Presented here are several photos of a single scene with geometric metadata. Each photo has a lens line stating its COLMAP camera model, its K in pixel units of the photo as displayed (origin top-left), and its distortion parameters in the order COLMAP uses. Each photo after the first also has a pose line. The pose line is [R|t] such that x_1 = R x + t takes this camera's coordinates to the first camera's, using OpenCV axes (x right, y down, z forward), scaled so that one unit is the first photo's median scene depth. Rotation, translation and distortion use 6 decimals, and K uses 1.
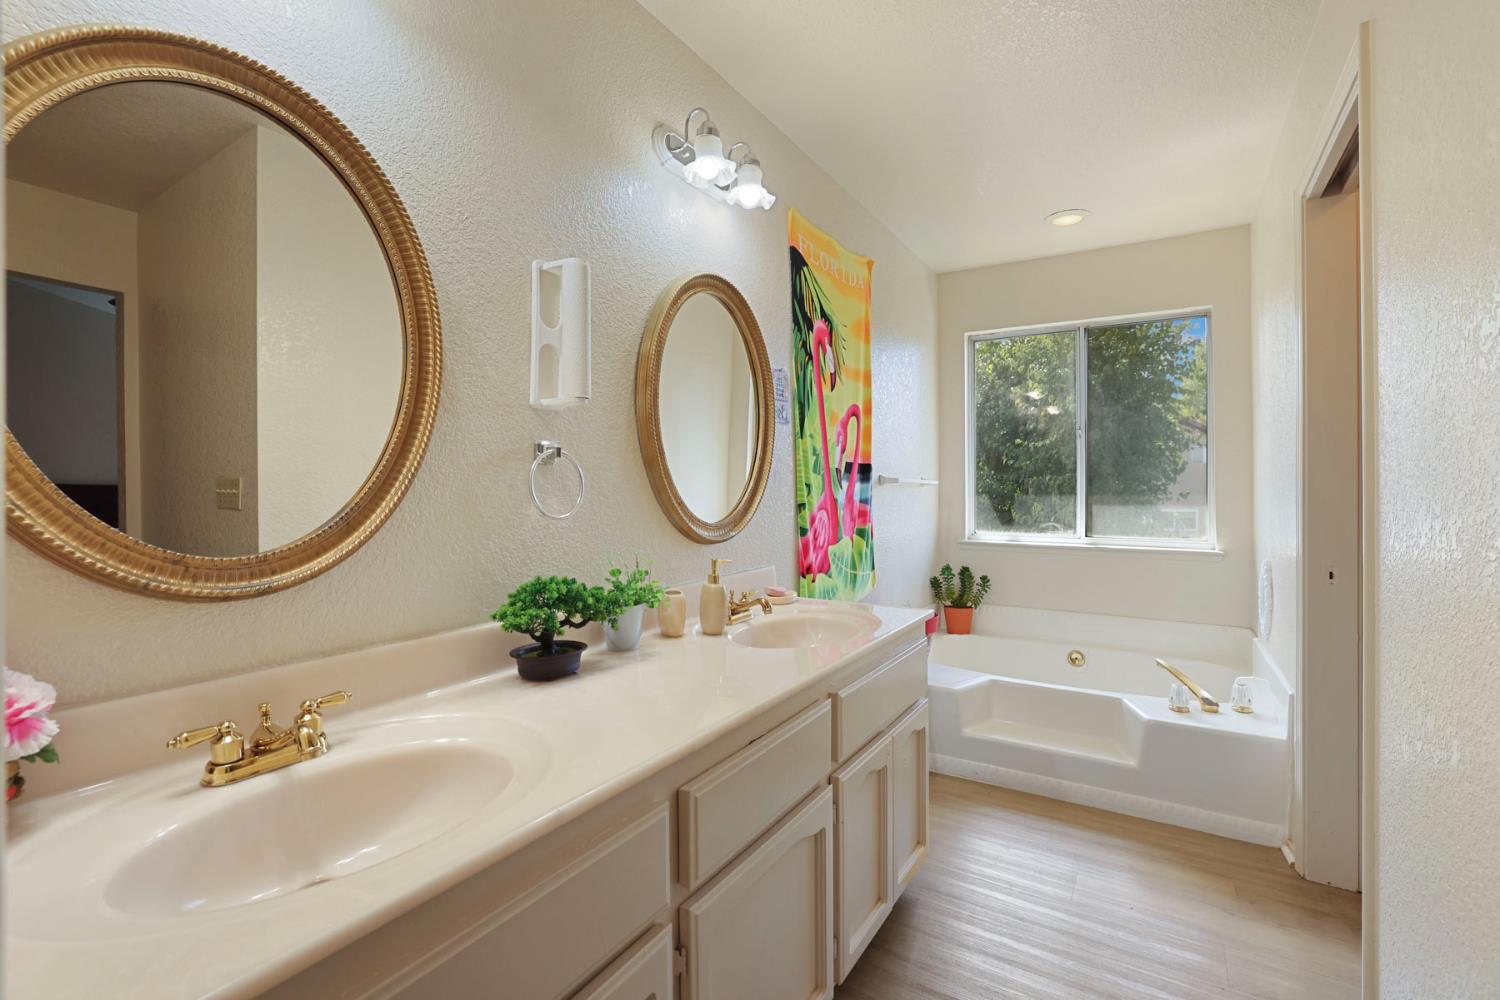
lens RADIAL K [[684.8, 0, 750.0], [0, 684.8, 500.0], [0, 0, 1]] dist [-0.000297, 0.000153]
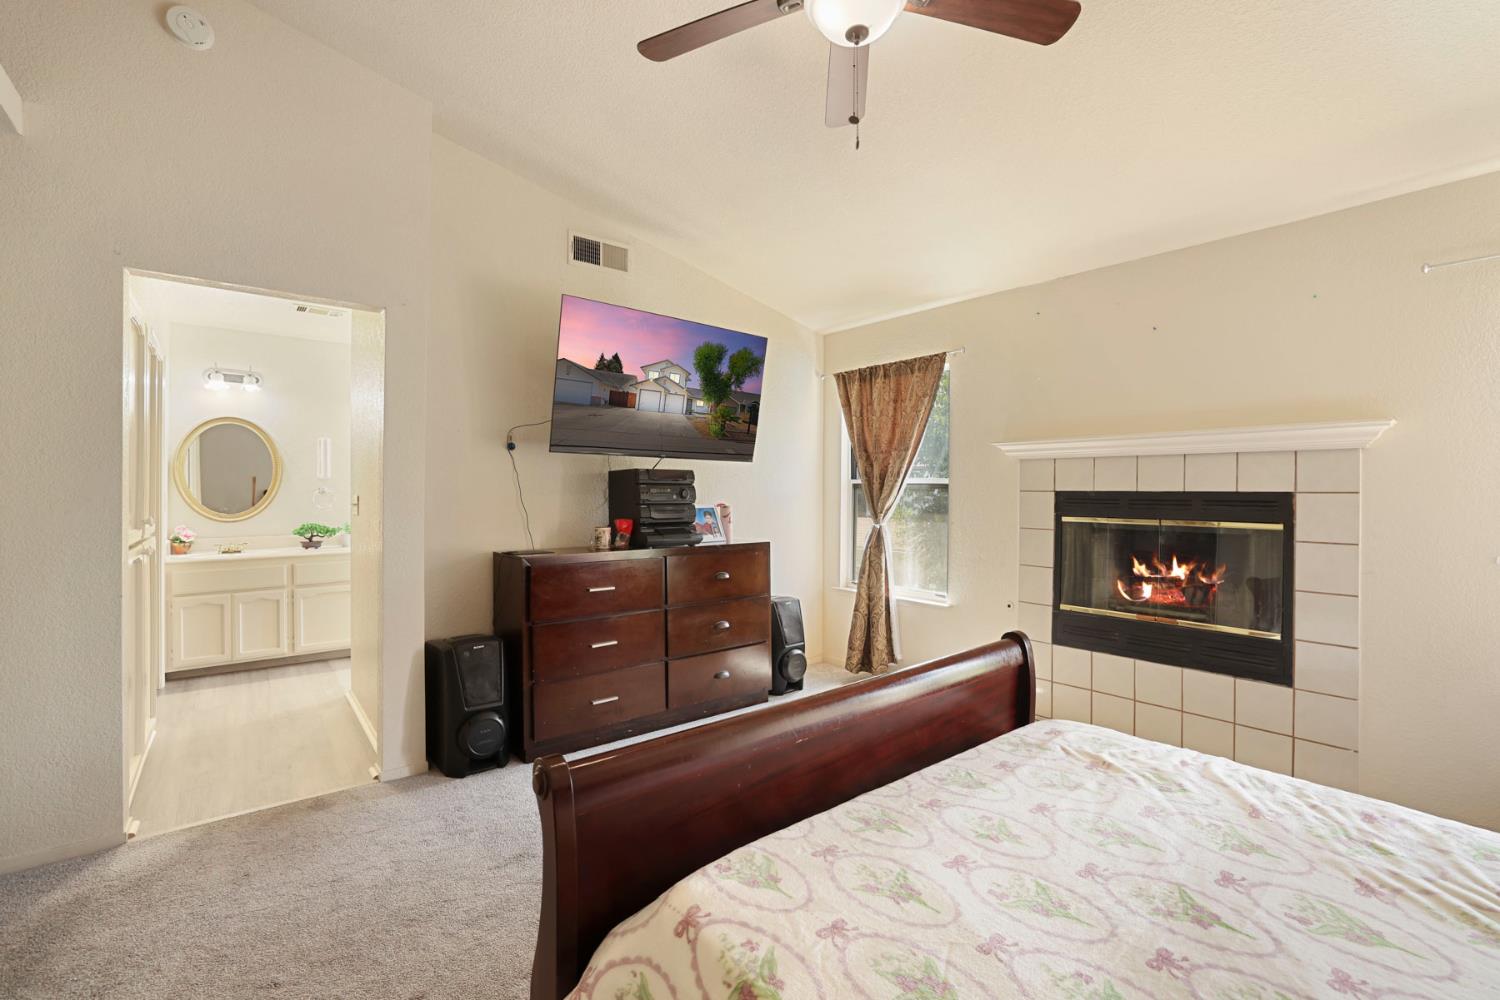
lens RADIAL K [[639.6, 0, 750.1], [0, 639.6, 490.9], [0, 0, 1]] dist [-0.050630, 0.014979]
pose [[0.946995, 0.001044, -0.321248, 1.749922], [-0.007034, 0.999822, -0.017485, -0.014201], [0.321173, 0.018818, 0.946834, -0.855639]]
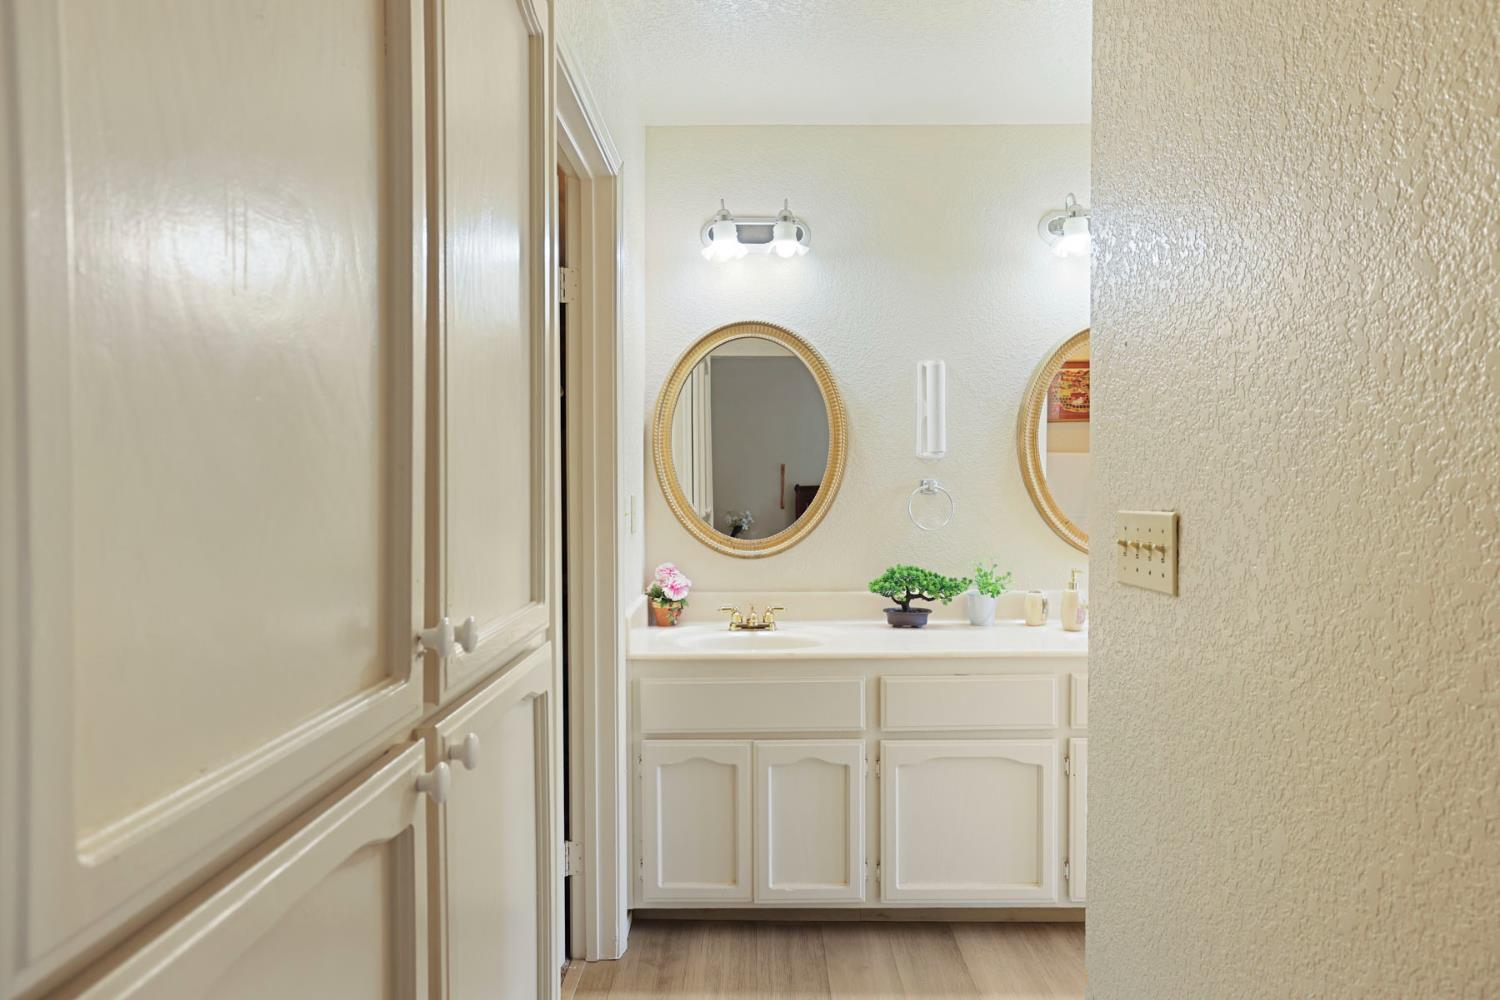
lens RADIAL K [[951.6, 0, 750.0], [0, 951.6, 500.0], [0, 0, 1]] dist [0.001020, 0.000369]
pose [[0.516231, 0.013326, -0.856346, 0.782046], [-0.013437, 0.999882, 0.007460, -0.029635], [0.856344, 0.007656, 0.516349, -0.259879]]
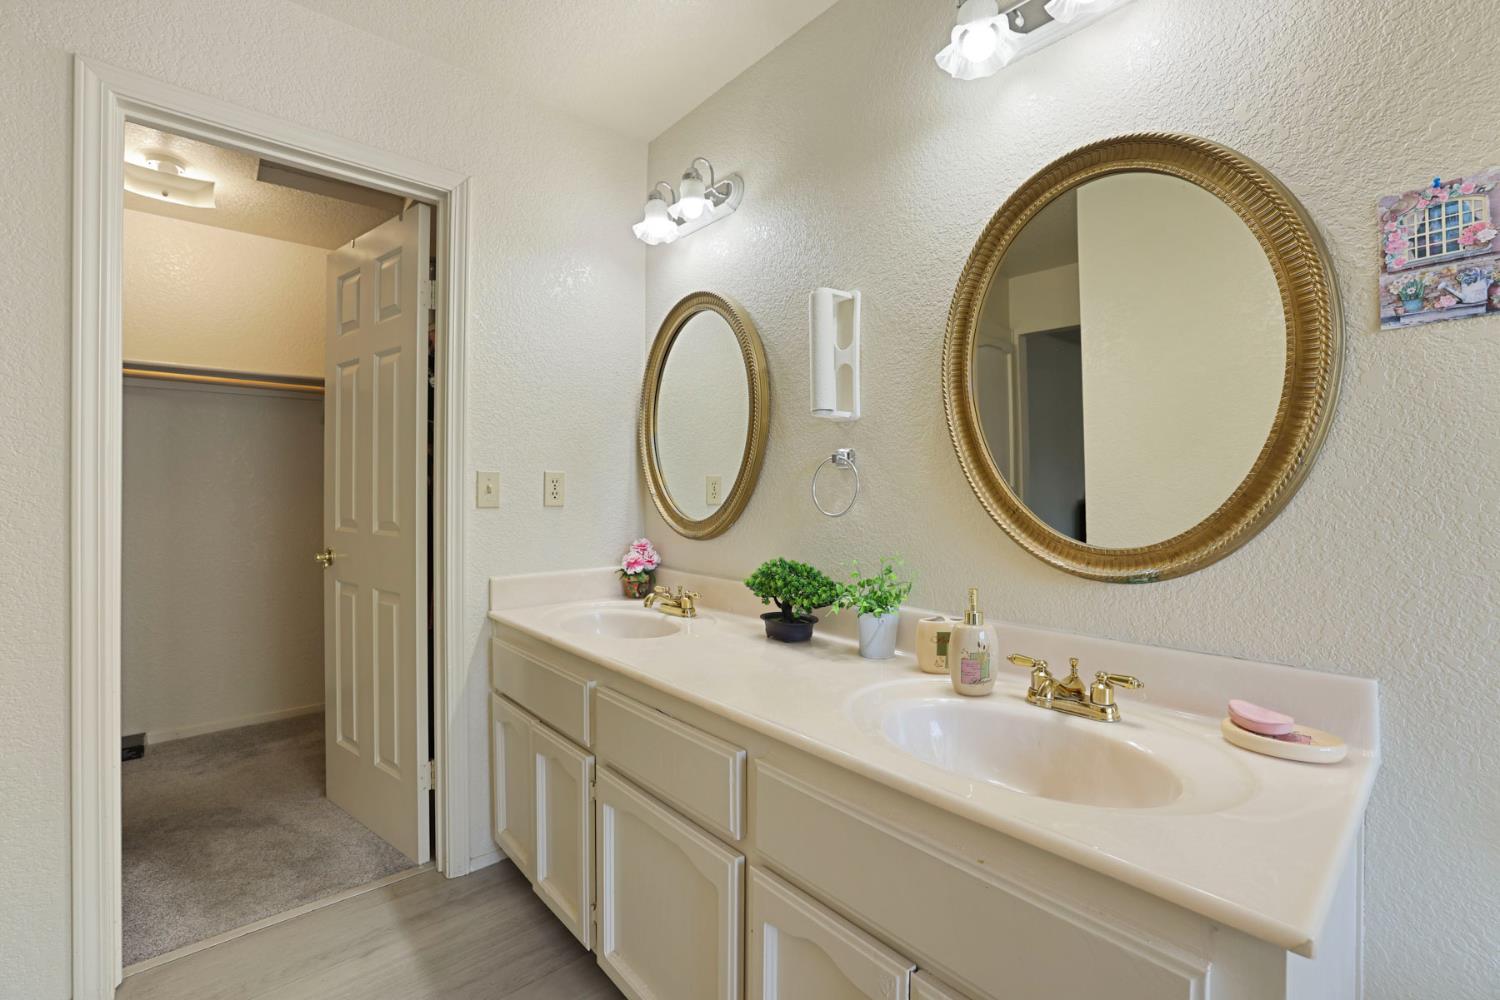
lens RADIAL K [[639.6, 0, 750.1], [0, 639.6, 490.9], [0, 0, 1]] dist [-0.050630, 0.014979]
pose [[-0.295628, 0.001299, -0.955302, 0.461685], [-0.019828, 0.999775, 0.007496, -0.011865], [0.955097, 0.021158, -0.295535, 0.697277]]
